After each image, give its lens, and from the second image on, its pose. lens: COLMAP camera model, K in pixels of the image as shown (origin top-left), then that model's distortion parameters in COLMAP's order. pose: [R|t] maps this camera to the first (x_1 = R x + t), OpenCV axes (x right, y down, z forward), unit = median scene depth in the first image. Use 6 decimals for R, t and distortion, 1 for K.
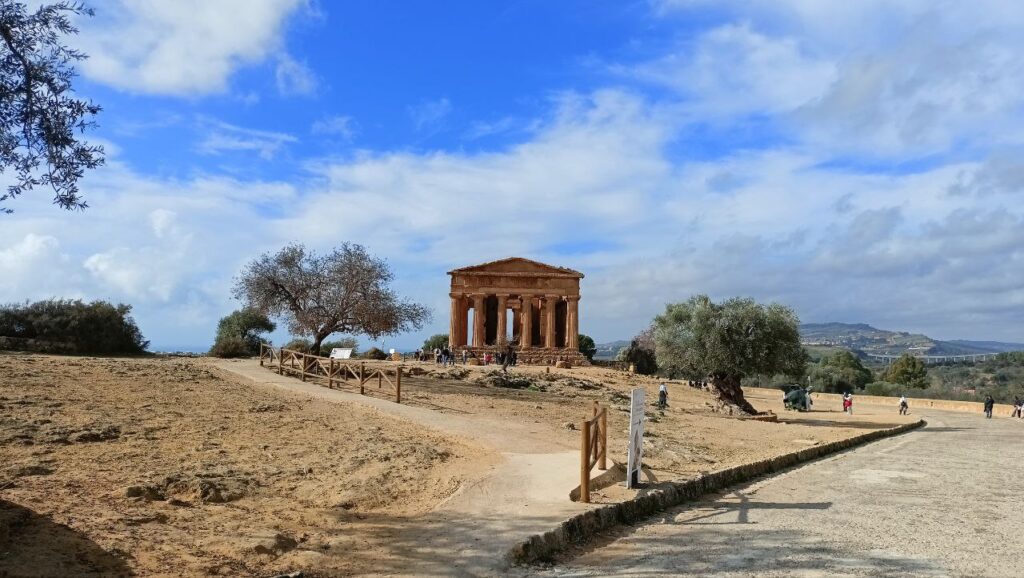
lens RADIAL K [[768.5, 0, 523.6], [0, 768.5, 293.2], [0, 0, 1]] dist [0.109361, -0.181047]
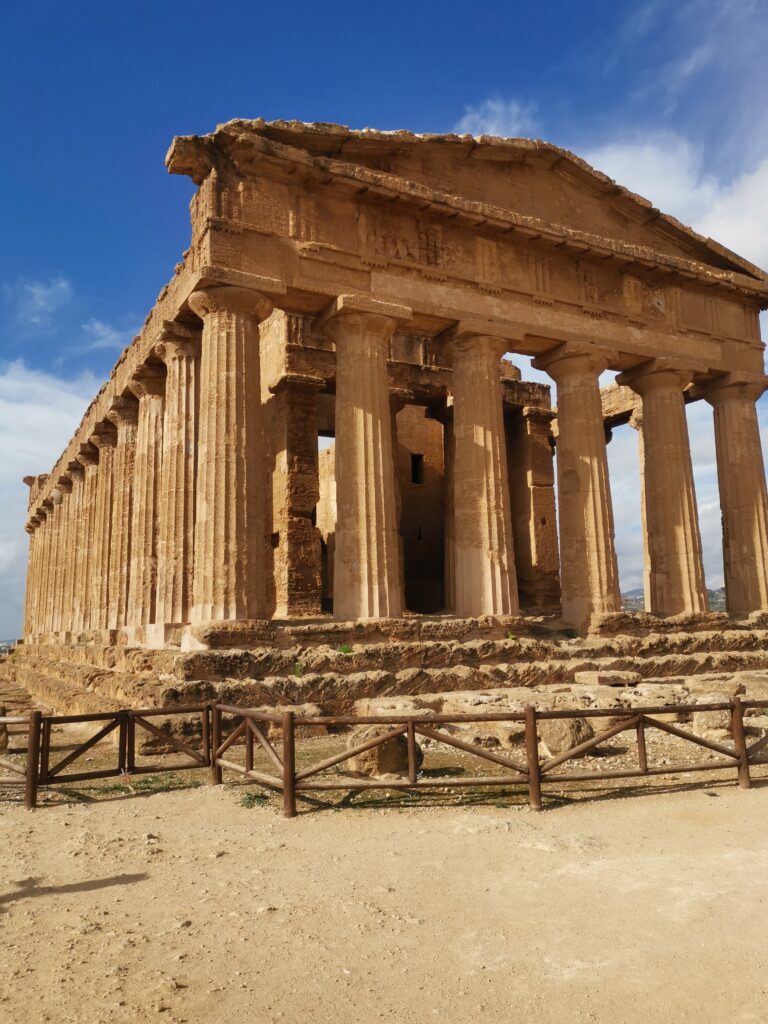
lens RADIAL K [[777.6, 0, 386.5], [0, 777.6, 508.5], [0, 0, 1]] dist [0.070568, -0.062582]
pose [[0.951914, 0.001627, 0.306362, -0.107540], [0.038528, 0.991411, -0.124978, 0.066870], [-0.303934, 0.130771, 0.943675, 0.836355]]
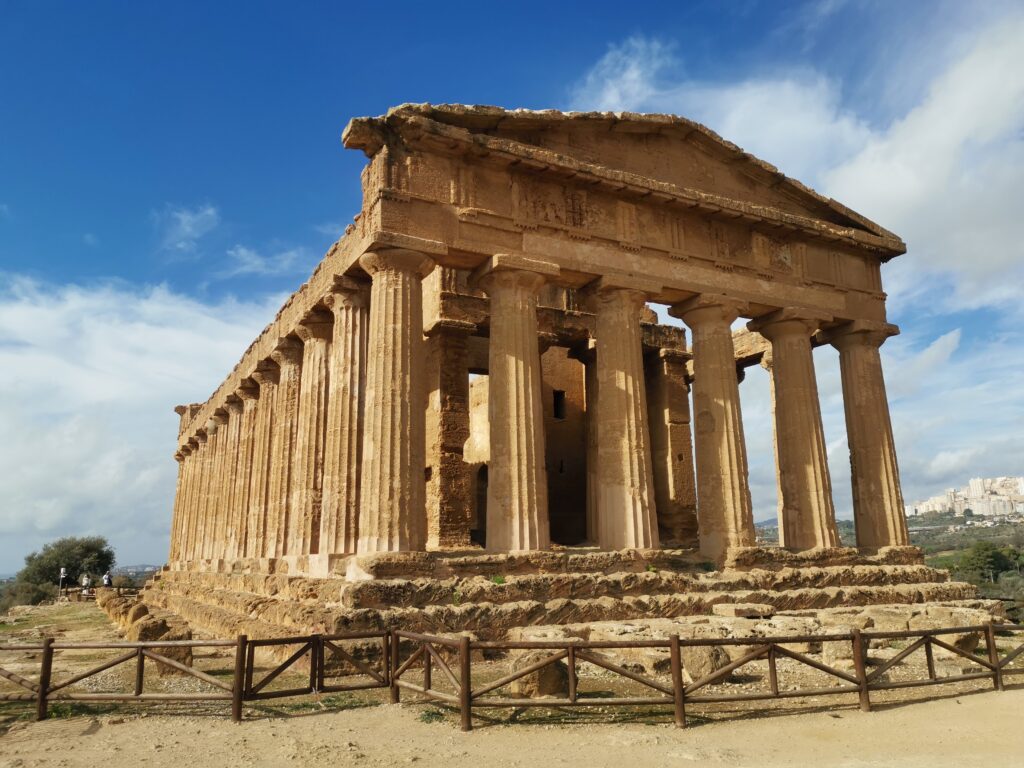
lens RADIAL K [[777.6, 0, 513.8], [0, 777.6, 377.7], [0, 0, 1]] dist [0.070568, -0.062582]
pose [[0.954269, 0.030471, 0.297392, -0.115611], [0.029981, 0.980022, -0.196615, 0.065427], [-0.297442, 0.196540, 0.934292, 0.823220]]
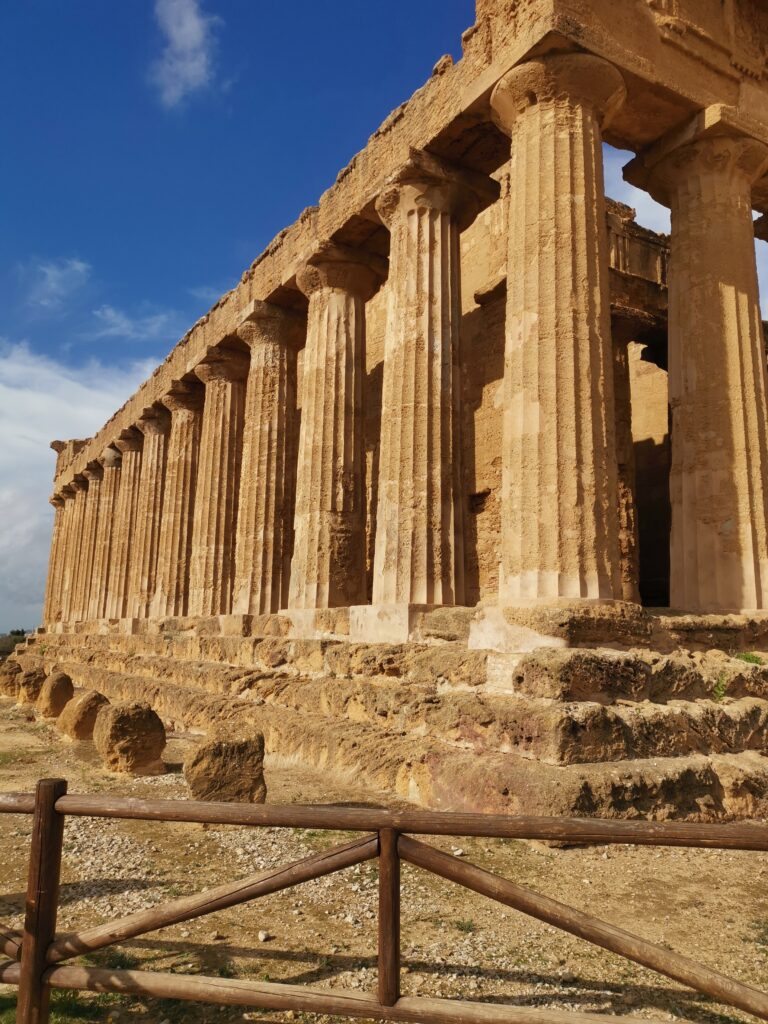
lens RADIAL K [[777.6, 0, 386.5], [0, 777.6, 508.5], [0, 0, 1]] dist [0.070568, -0.062582]
pose [[0.942433, 0.051274, 0.330440, -0.140670], [-0.006299, 0.990721, -0.135765, 0.070106], [-0.334335, 0.125868, 0.934011, 0.911634]]
